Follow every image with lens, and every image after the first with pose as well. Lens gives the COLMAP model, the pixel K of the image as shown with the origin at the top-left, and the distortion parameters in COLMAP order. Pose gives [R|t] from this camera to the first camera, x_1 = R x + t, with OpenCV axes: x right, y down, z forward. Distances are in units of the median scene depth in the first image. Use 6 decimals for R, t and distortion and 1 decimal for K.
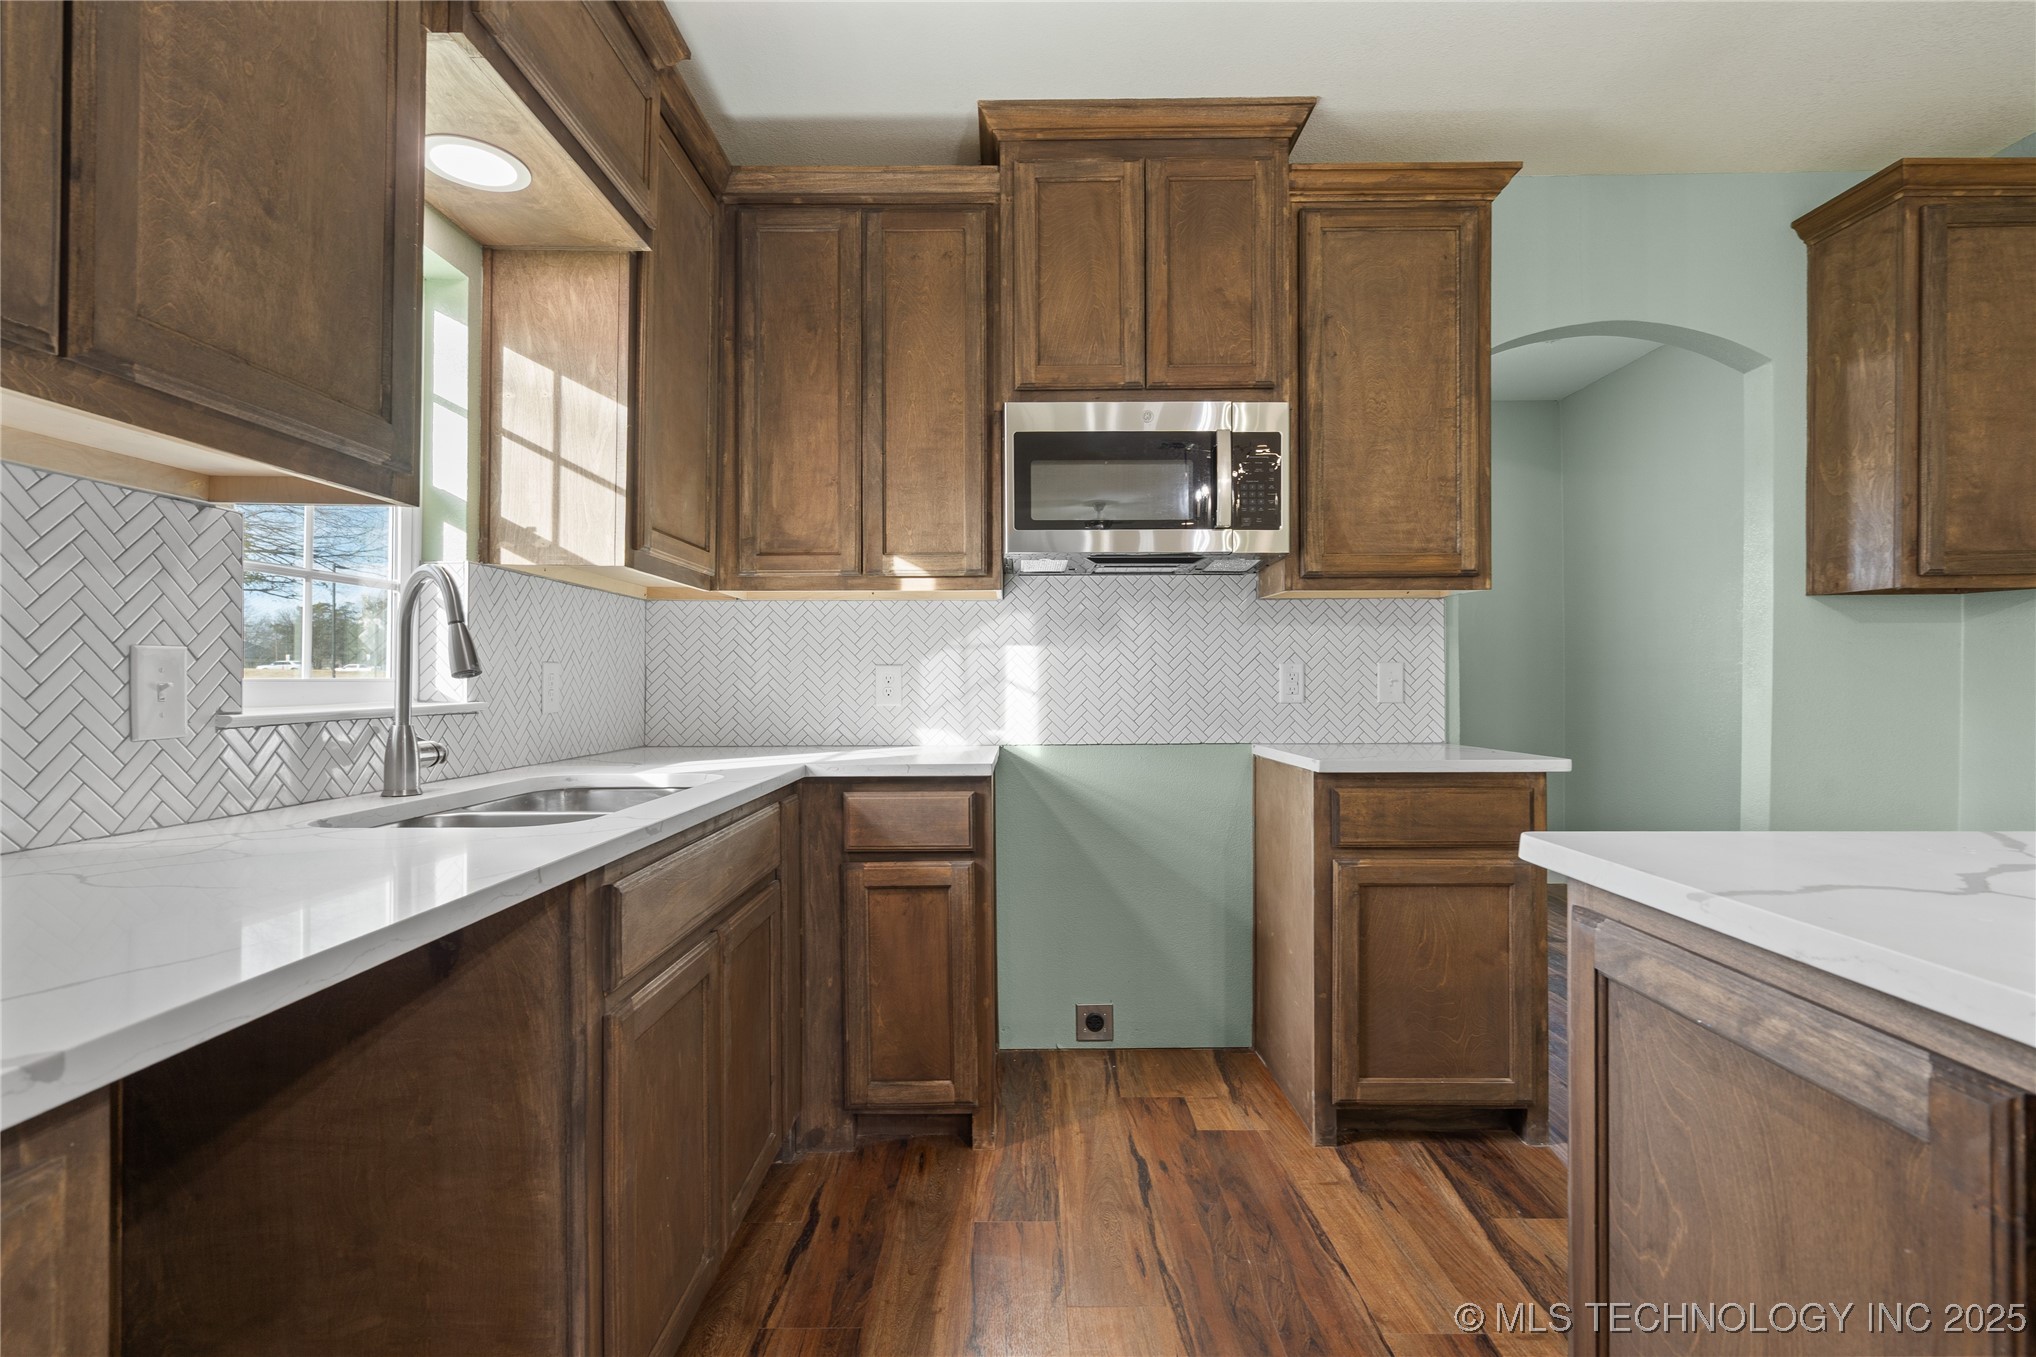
lens RADIAL K [[943.6, 0, 1015.5], [0, 943.6, 678.7], [0, 0, 1]] dist [-0.000949, 0.000868]
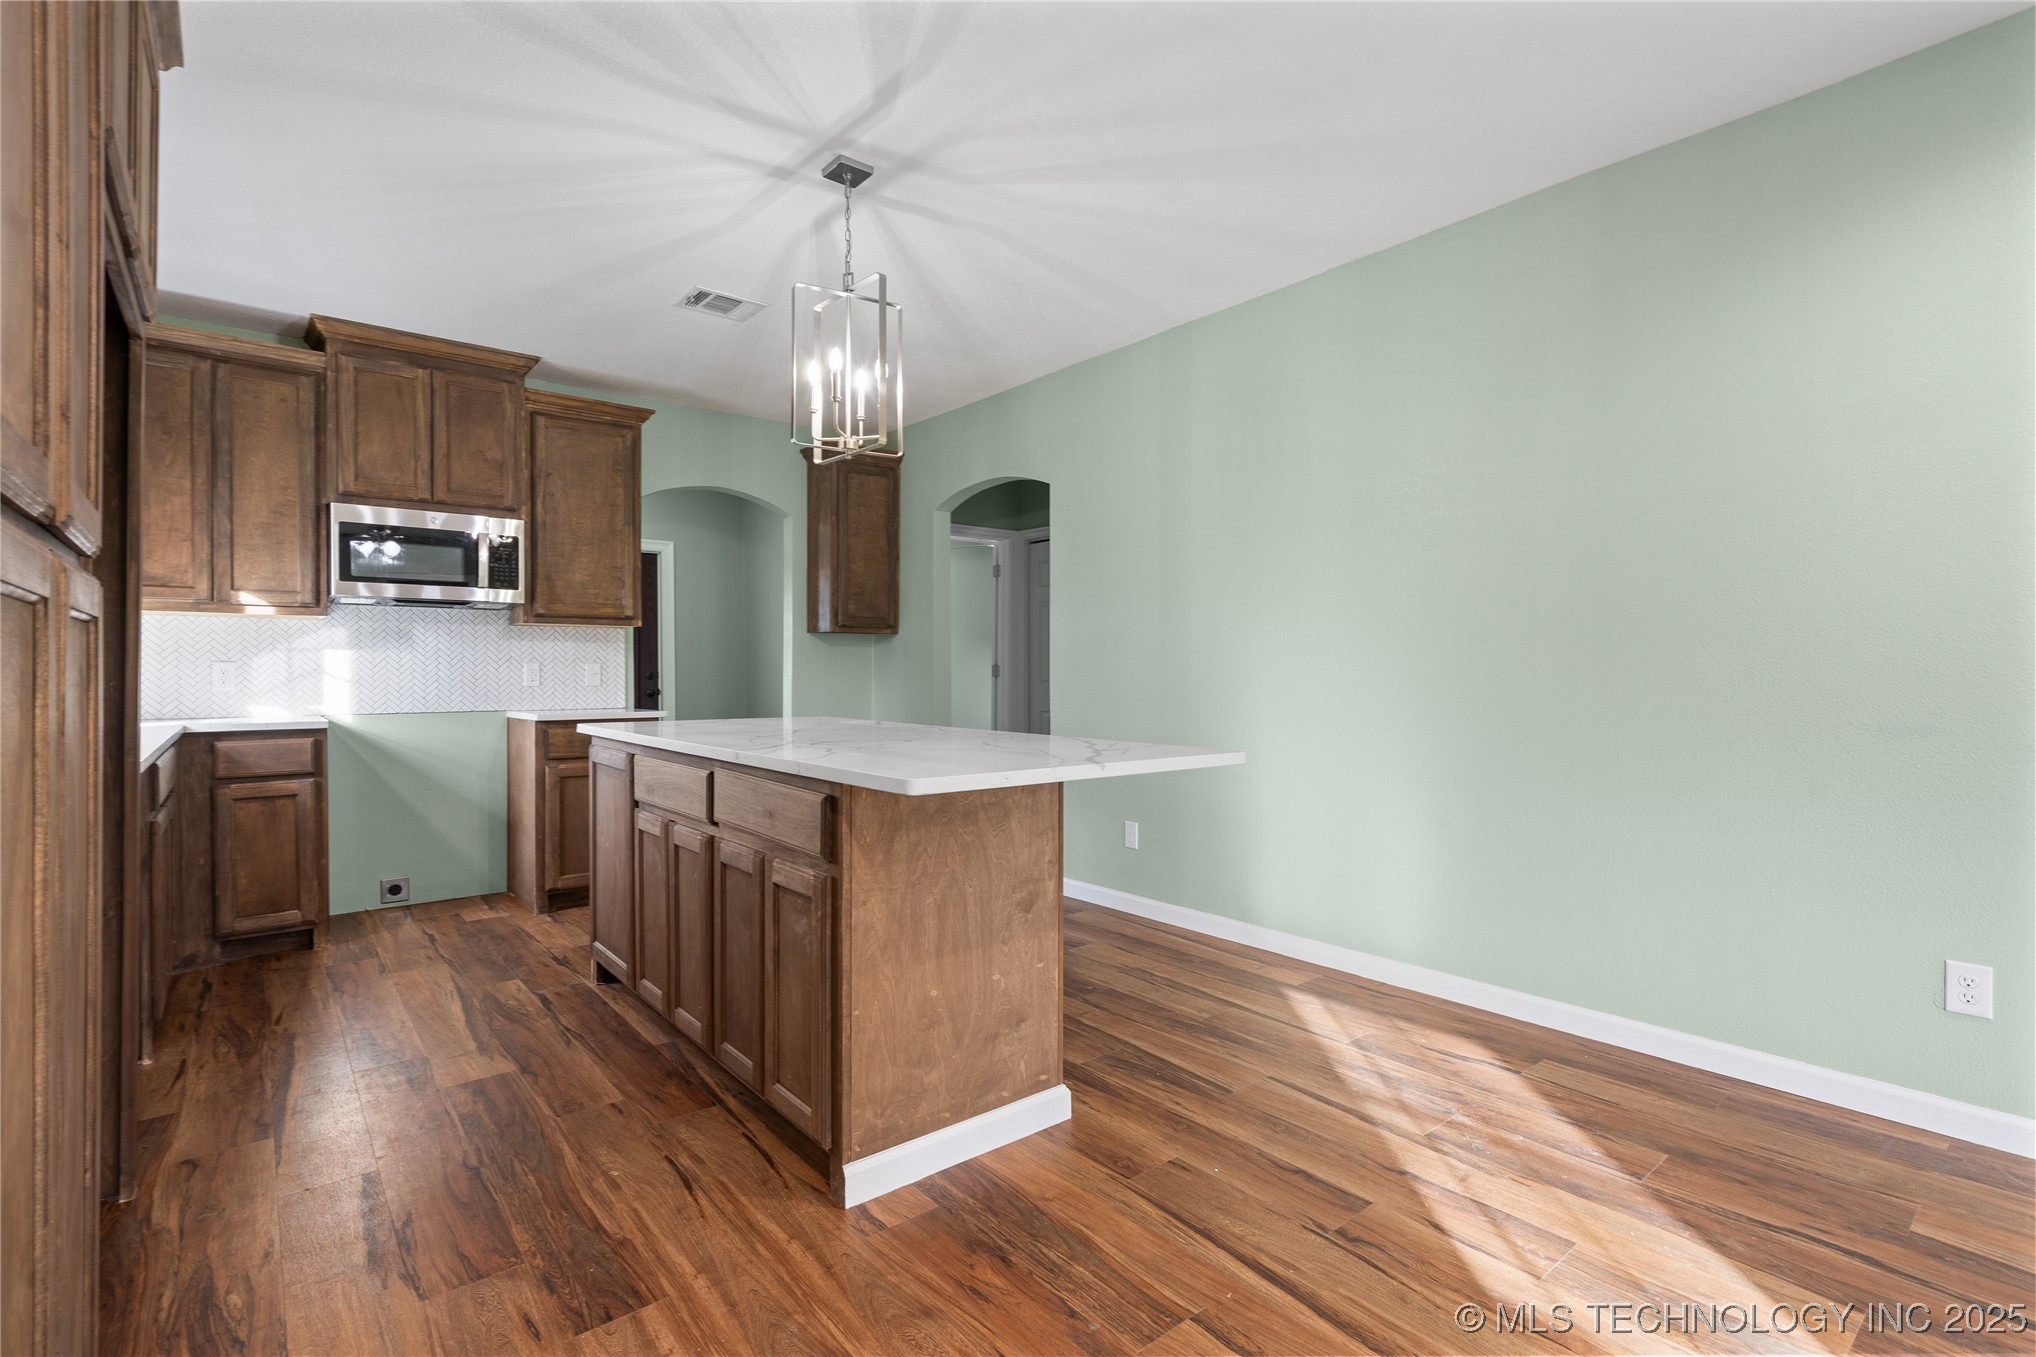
lens RADIAL K [[938.5, 0, 1015.7], [0, 938.5, 679.8], [0, 0, 1]] dist [-0.001045, 0.000975]
pose [[0.769504, -0.002042, 0.638639, -0.133827], [-0.002806, 0.999974, 0.006579, 0.000105], [-0.638636, -0.006854, 0.769478, -0.976173]]
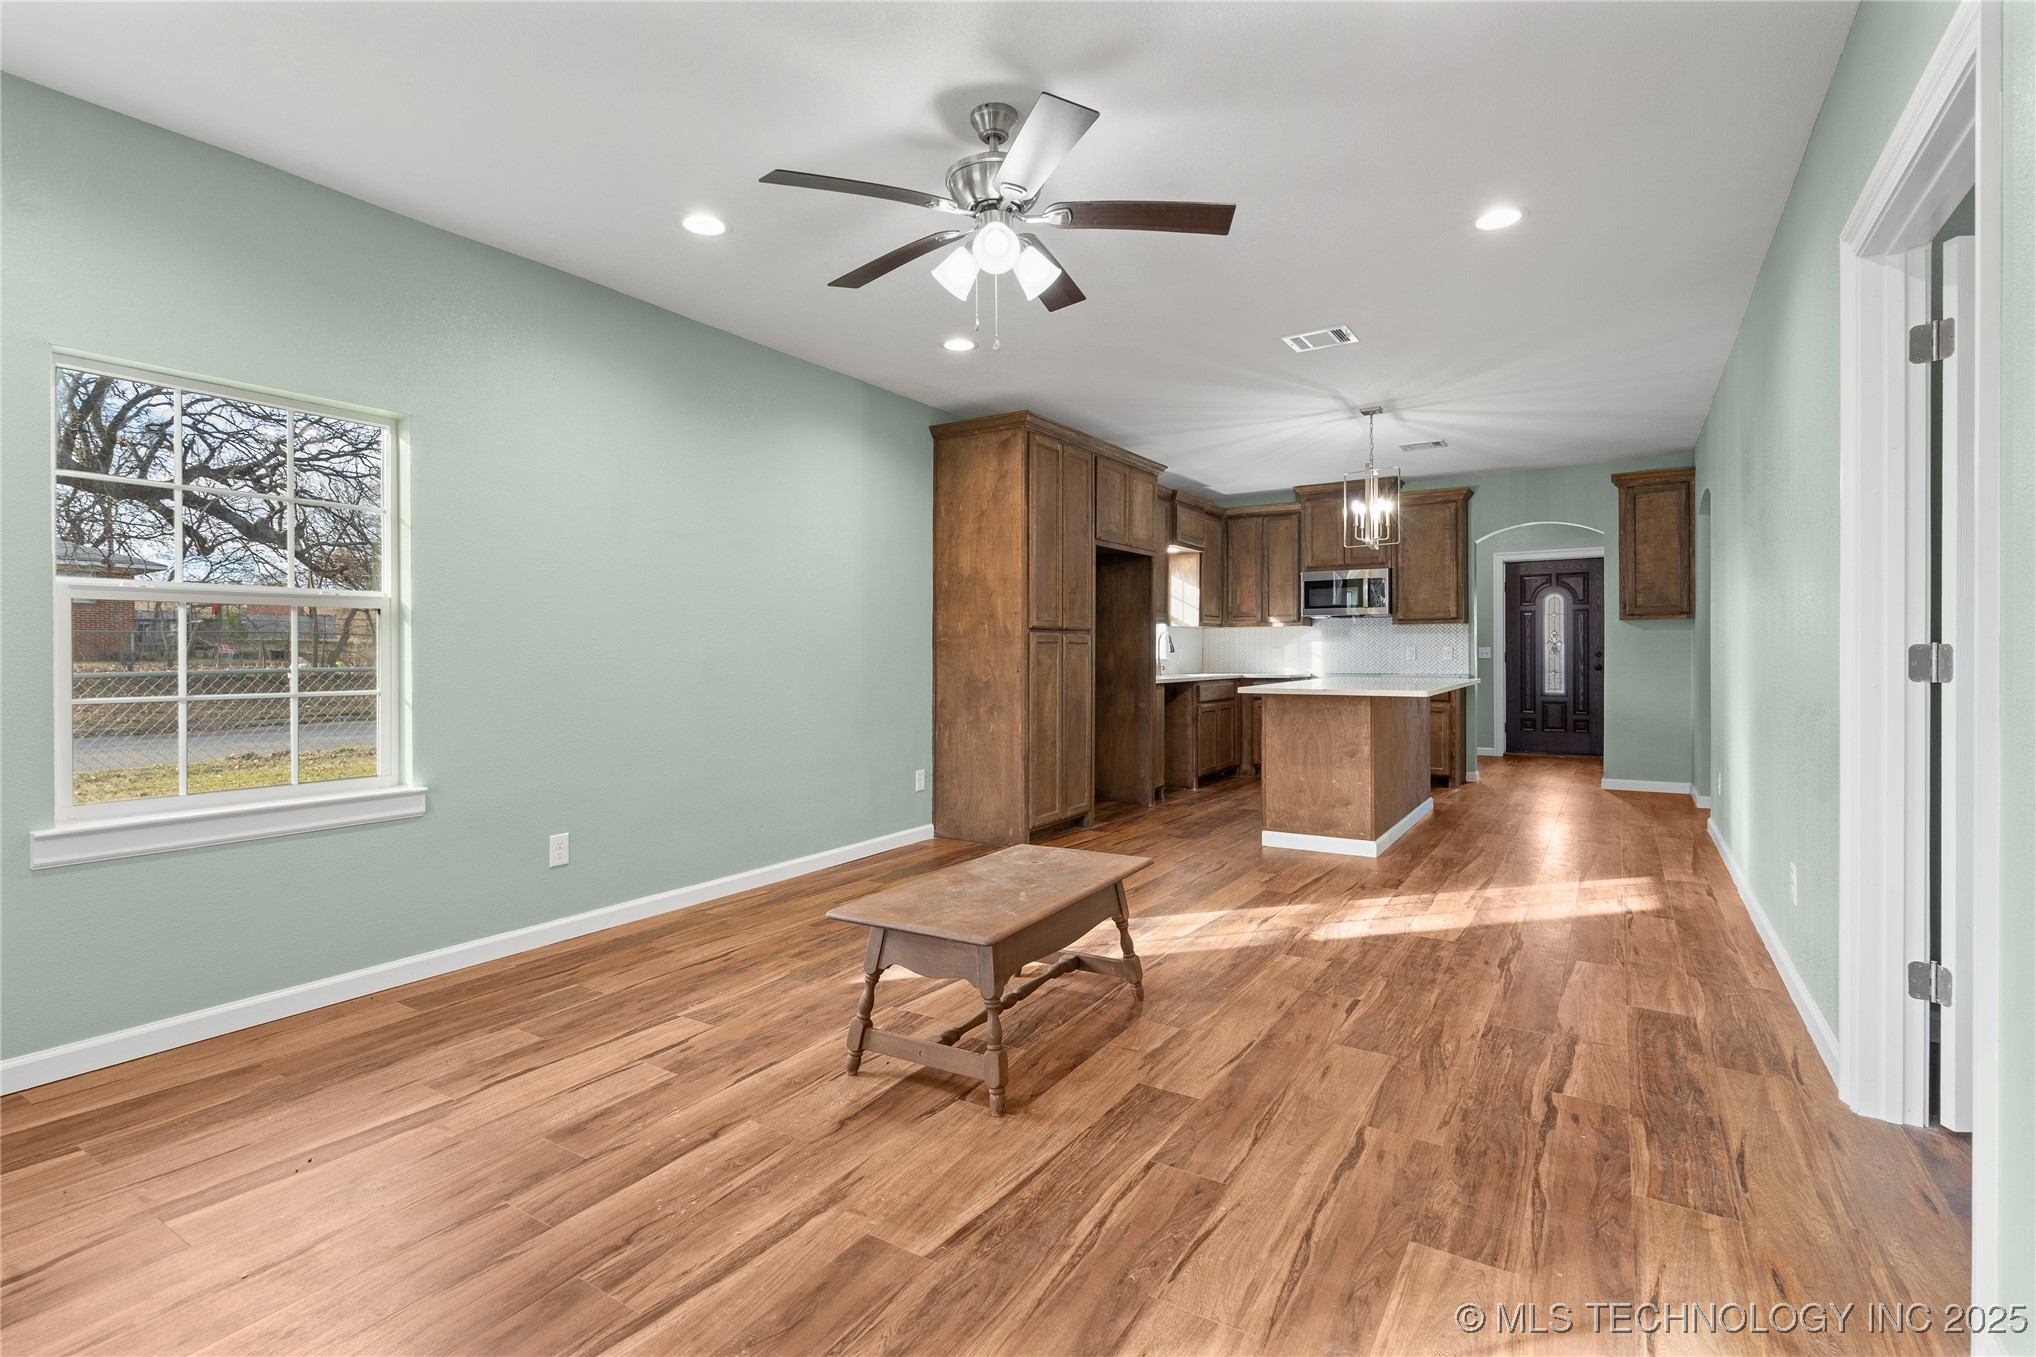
lens RADIAL K [[943.2, 0, 1017.6], [0, 943.2, 660.0], [0, 0, 1]] dist [-0.001653, 0.000872]
pose [[0.846765, 0.002752, -0.531960, 0.922676], [0.002269, 0.999959, 0.008785, -0.004263], [0.531962, -0.008646, 0.846724, -2.418598]]
